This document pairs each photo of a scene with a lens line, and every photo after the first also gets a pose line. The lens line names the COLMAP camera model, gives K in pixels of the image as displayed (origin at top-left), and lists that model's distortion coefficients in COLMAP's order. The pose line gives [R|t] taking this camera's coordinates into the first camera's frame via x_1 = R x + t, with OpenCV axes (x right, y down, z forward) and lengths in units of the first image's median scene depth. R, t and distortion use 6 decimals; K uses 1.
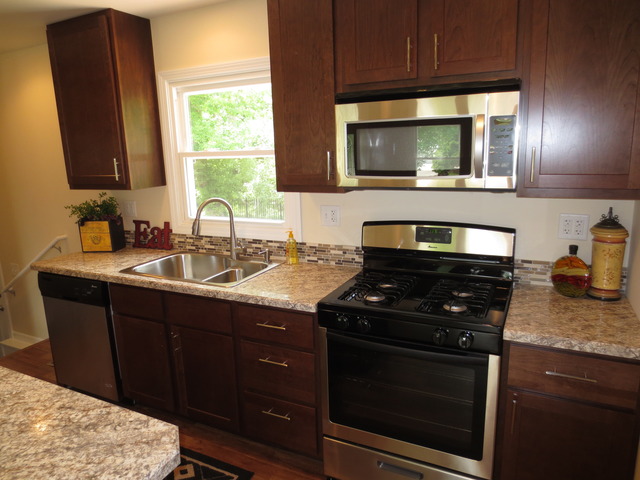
lens RADIAL K [[448.1, 0, 319.1], [0, 448.1, 240.2], [0, 0, 1]] dist [-0.039512, 0.011896]
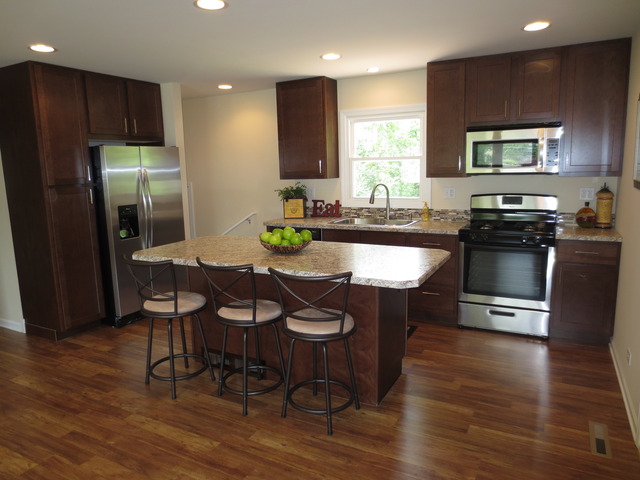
lens RADIAL K [[448.1, 0, 321.0], [0, 448.1, 239.7], [0, 0, 1]] dist [-0.039512, 0.011896]
pose [[0.999599, 0.011014, -0.026084, -0.461504], [-0.012102, 0.999048, -0.041923, 0.223475], [0.025598, 0.042222, 0.998780, -0.819453]]
